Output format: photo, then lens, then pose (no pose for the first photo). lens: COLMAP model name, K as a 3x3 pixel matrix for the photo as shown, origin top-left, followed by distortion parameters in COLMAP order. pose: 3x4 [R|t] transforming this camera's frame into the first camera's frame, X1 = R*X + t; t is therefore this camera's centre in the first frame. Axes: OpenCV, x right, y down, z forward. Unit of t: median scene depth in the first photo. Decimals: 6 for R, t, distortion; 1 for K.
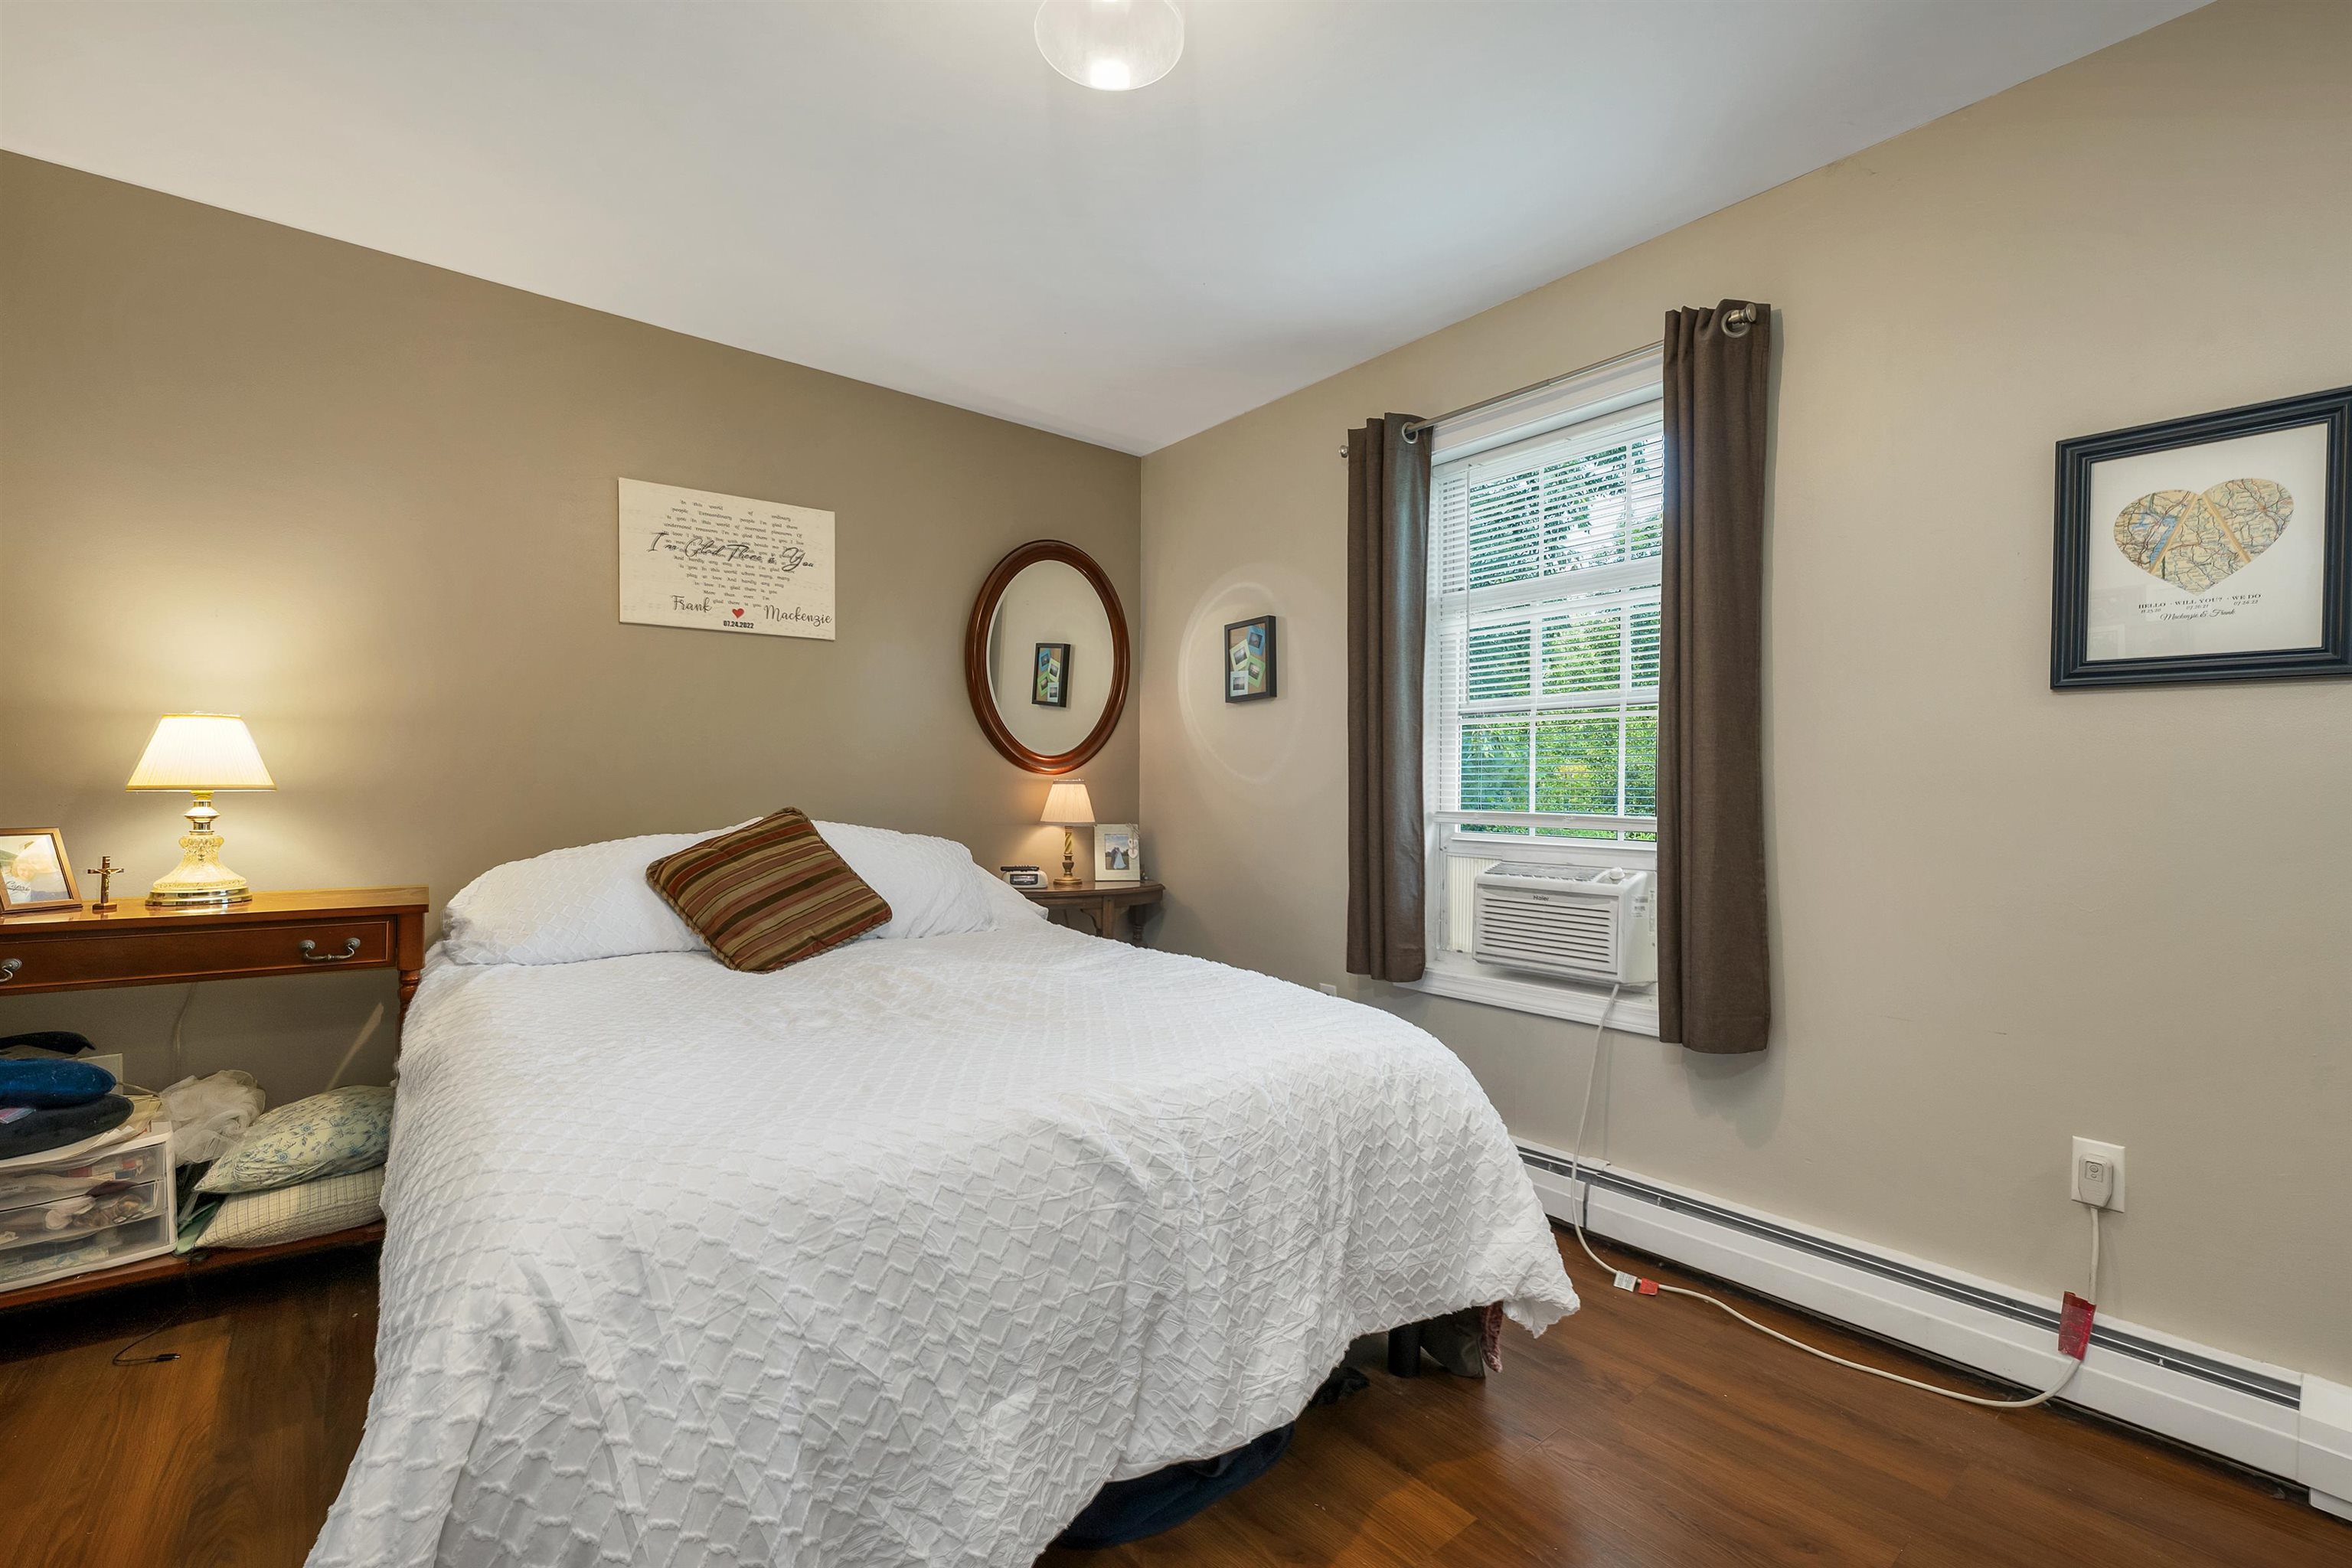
lens RADIAL K [[994.6, 0, 1172.4], [0, 994.6, 799.1], [0, 0, 1]] dist [-0.002154, 0.000248]
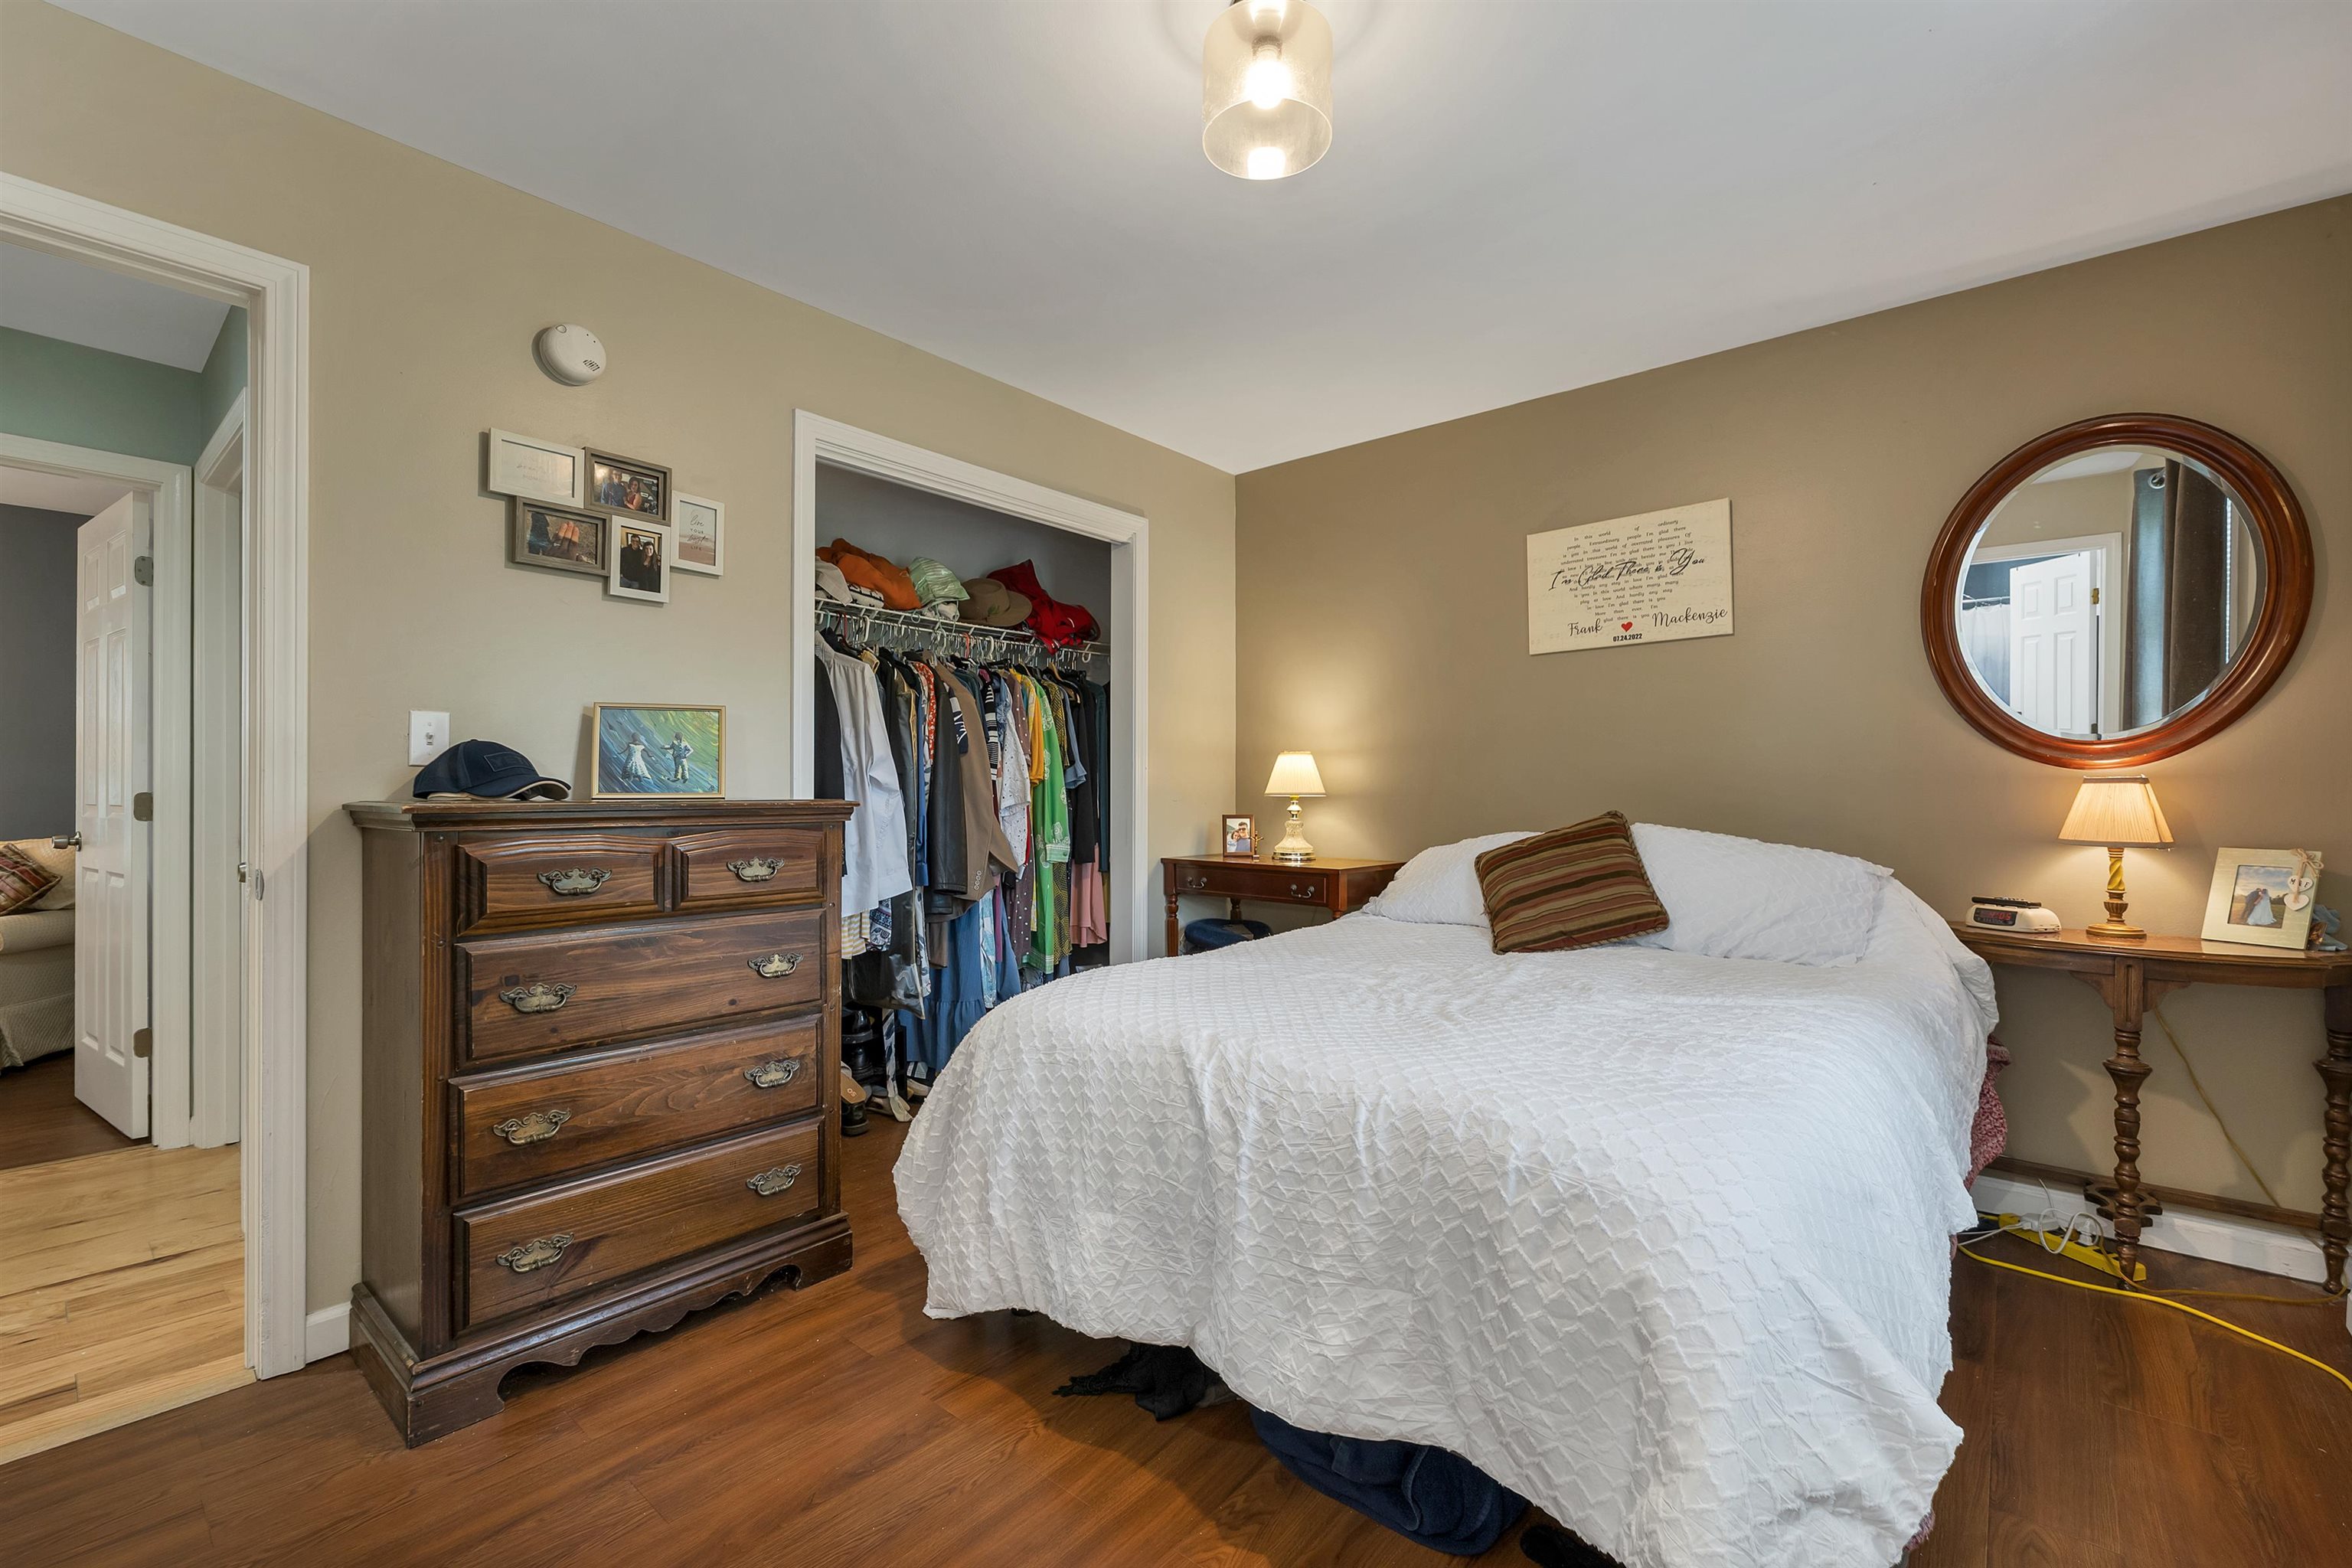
lens RADIAL K [[994.6, 0, 1172.4], [0, 994.6, 799.1], [0, 0, 1]] dist [-0.002154, 0.000248]
pose [[0.191958, 0.000716, -0.981403, 0.517030], [-0.005773, 0.999983, -0.000400, -0.000747], [0.981386, 0.005742, 0.191959, 0.329760]]
